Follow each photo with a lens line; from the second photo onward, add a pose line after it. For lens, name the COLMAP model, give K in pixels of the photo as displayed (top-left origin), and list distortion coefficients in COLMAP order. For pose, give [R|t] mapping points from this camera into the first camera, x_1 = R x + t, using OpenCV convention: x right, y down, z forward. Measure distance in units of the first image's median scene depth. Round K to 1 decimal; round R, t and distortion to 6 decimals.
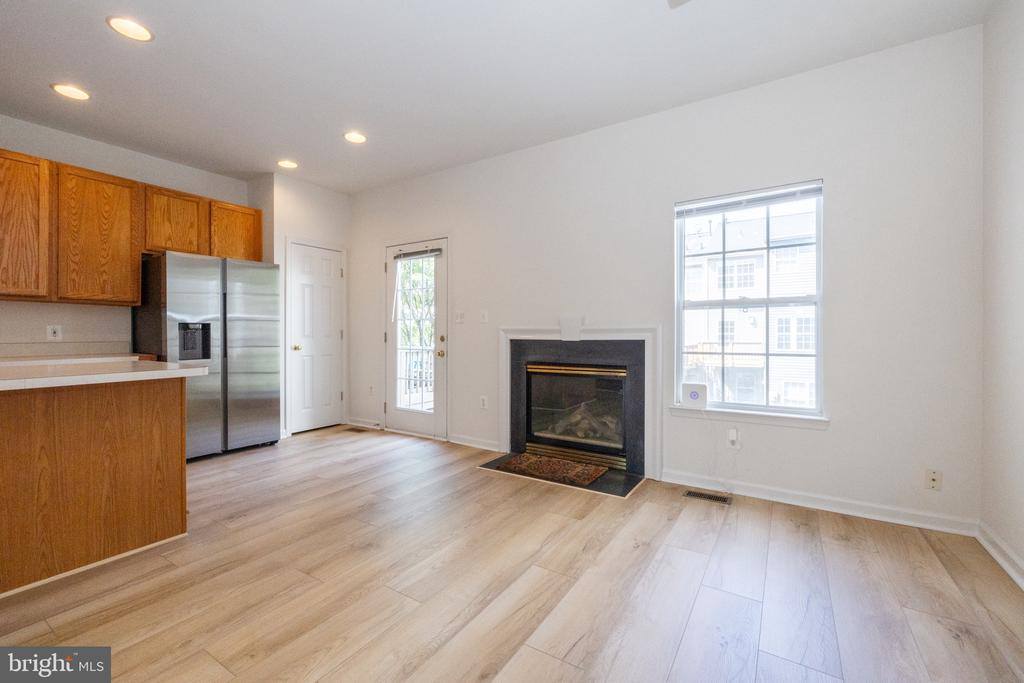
lens RADIAL K [[431.0, 0, 511.2], [0, 431.0, 335.0], [0, 0, 1]] dist [0.002109, 0.000170]
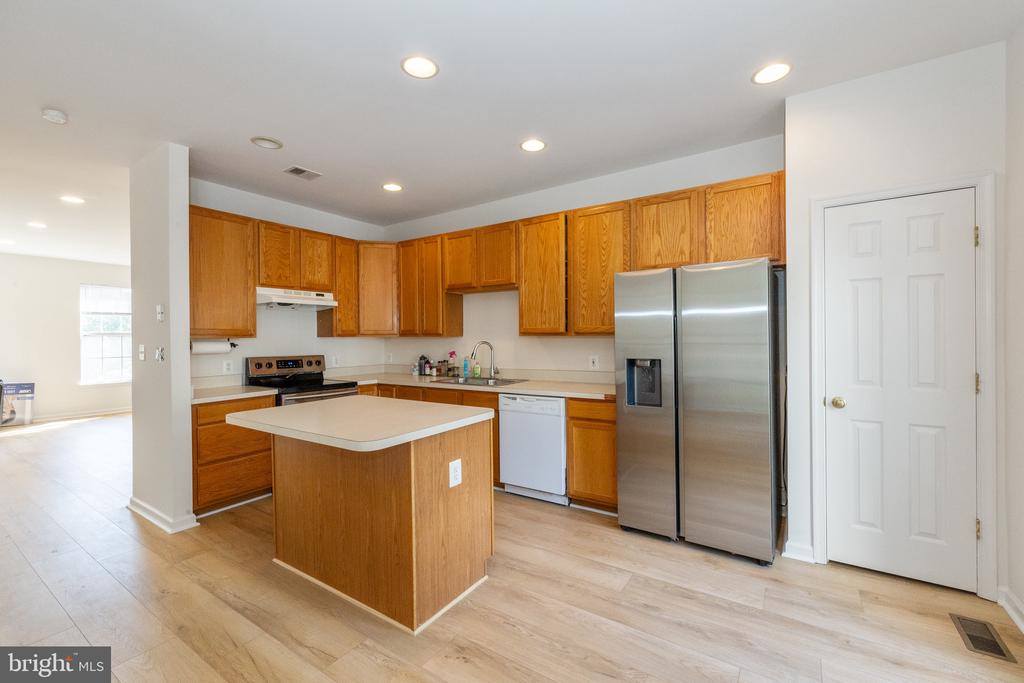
lens RADIAL K [[428.9, 0, 513.1], [0, 428.9, 338.2], [0, 0, 1]] dist [0.000086, -0.000106]
pose [[-0.015159, 0.001936, -0.999883, 0.043462], [0.006633, 0.999976, 0.001835, -0.068036], [0.999863, -0.006604, -0.015172, 0.777250]]
